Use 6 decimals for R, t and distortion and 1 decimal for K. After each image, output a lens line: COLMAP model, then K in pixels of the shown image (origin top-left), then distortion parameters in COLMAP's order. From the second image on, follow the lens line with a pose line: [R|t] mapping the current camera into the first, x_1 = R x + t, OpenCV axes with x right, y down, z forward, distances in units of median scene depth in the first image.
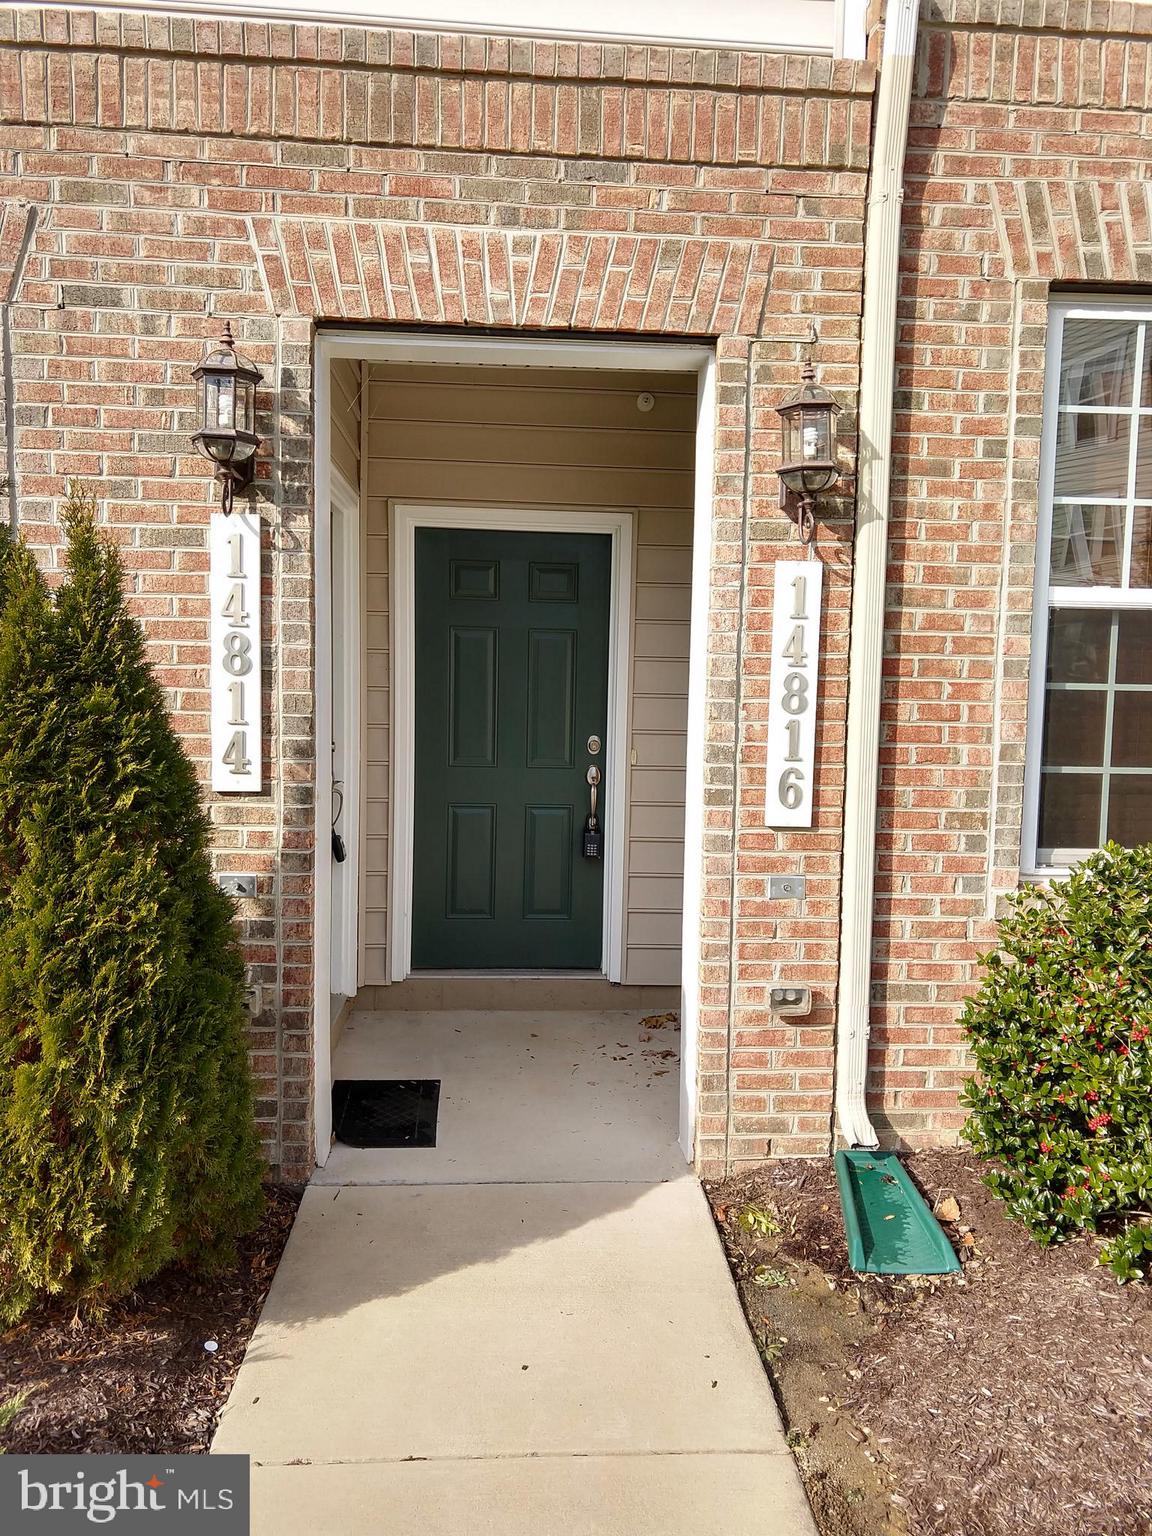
lens RADIAL K [[1114.1, 0, 577.7], [0, 1114.1, 753.4], [0, 0, 1]] dist [0.022658, -0.015486]
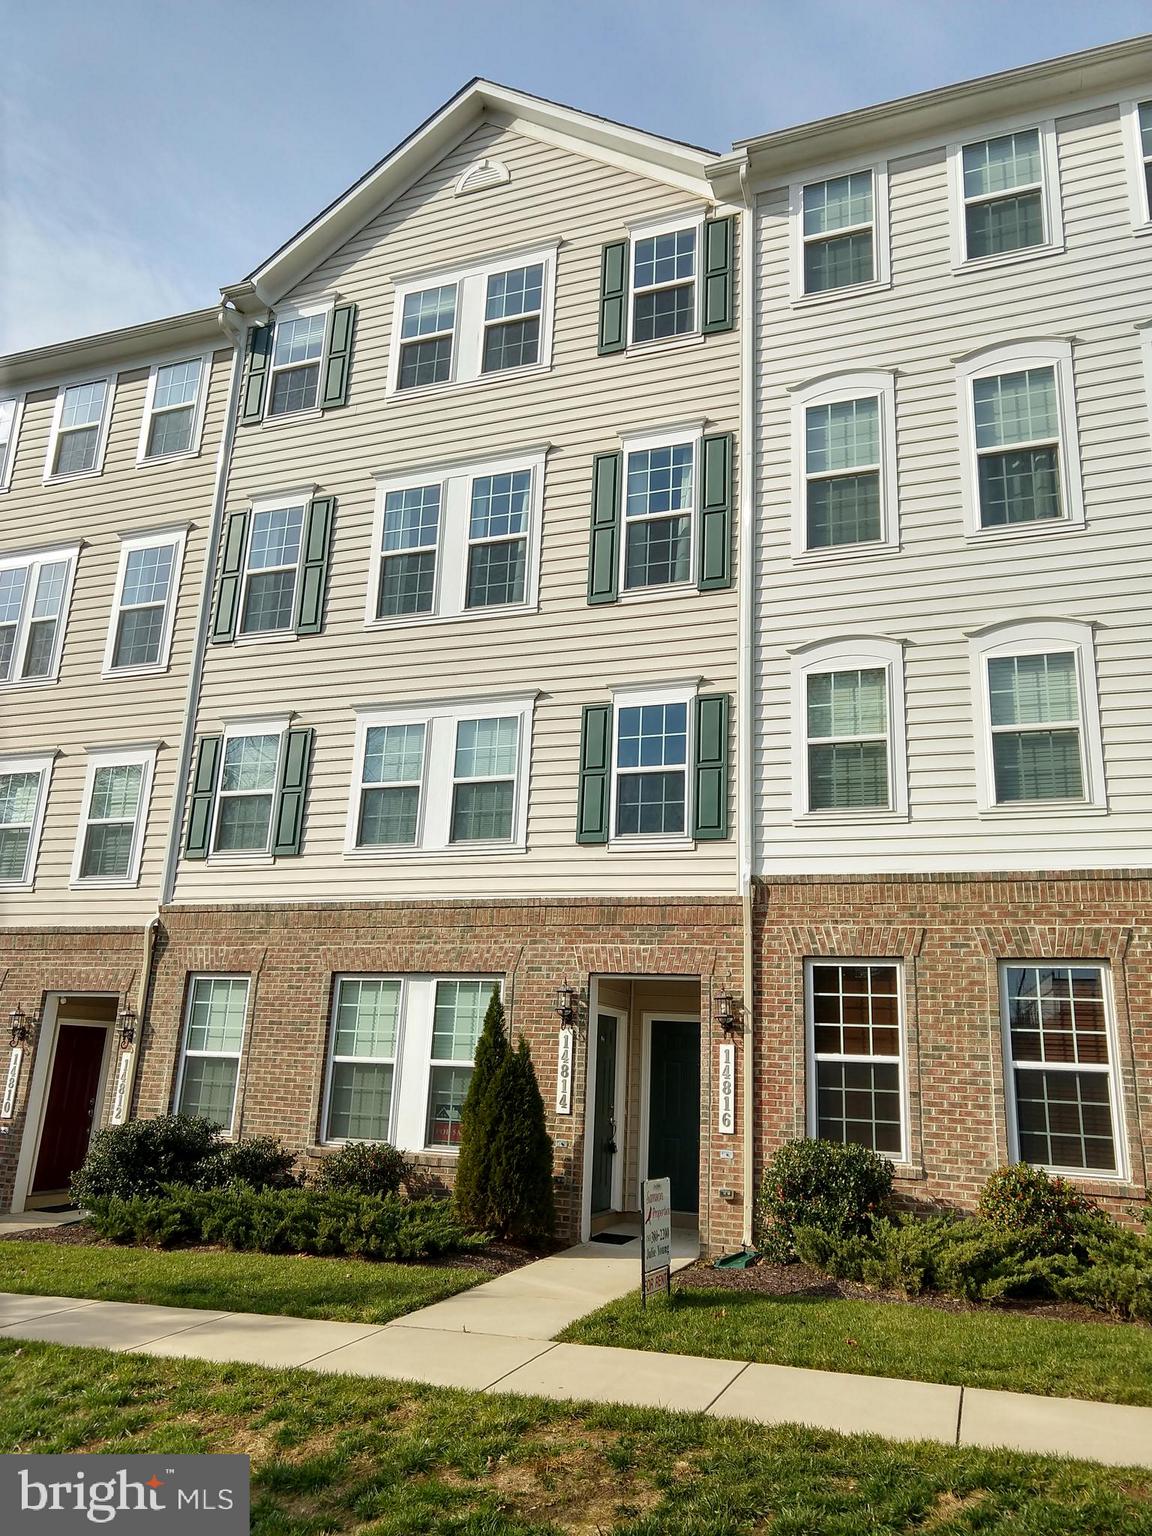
lens RADIAL K [[1114.1, 0, 568.7], [0, 1114.1, 766.4], [0, 0, 1]] dist [0.022658, -0.015486]
pose [[0.901841, -0.093437, -0.421845, 1.225285], [-0.056508, 0.942444, -0.329554, 0.157151], [0.428358, 0.321043, 0.844655, -2.166138]]
